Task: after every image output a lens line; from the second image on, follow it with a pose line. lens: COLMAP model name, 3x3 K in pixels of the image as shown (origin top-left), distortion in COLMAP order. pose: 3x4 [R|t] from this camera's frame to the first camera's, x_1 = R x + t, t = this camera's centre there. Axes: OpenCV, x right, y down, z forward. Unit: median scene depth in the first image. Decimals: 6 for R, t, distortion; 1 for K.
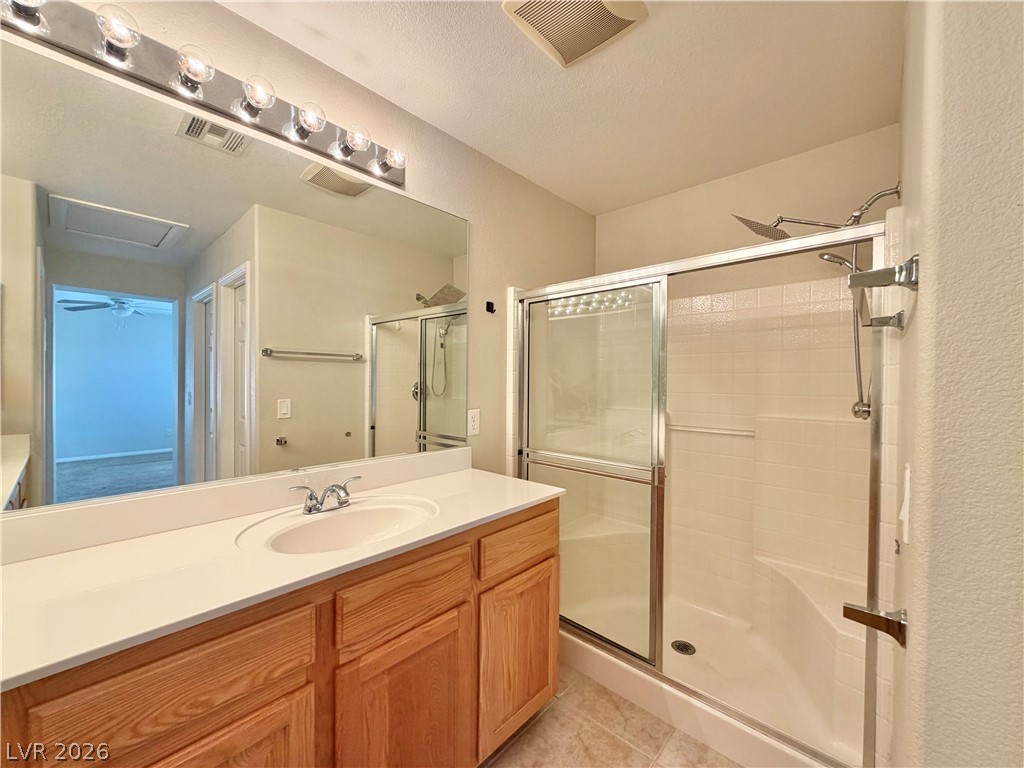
lens RADIAL K [[410.9, 0, 512.0], [0, 410.9, 384.0], [0, 0, 1]] dist [-0.000276, -0.000037]
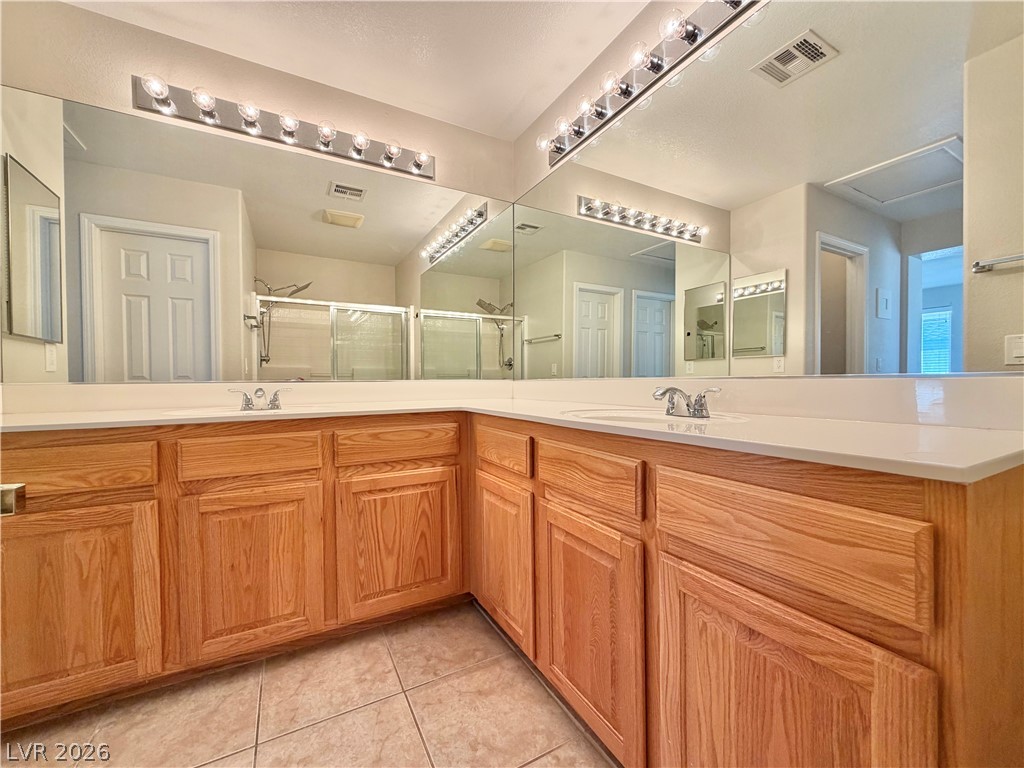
lens RADIAL K [[410.9, 0, 512.0], [0, 410.9, 384.0], [0, 0, 1]] dist [-0.000276, -0.000037]
pose [[-0.314623, 0.001733, -0.949215, 0.681512], [-0.003952, 0.999987, 0.003136, 0.267123], [0.949209, 0.004738, -0.314612, 1.068268]]
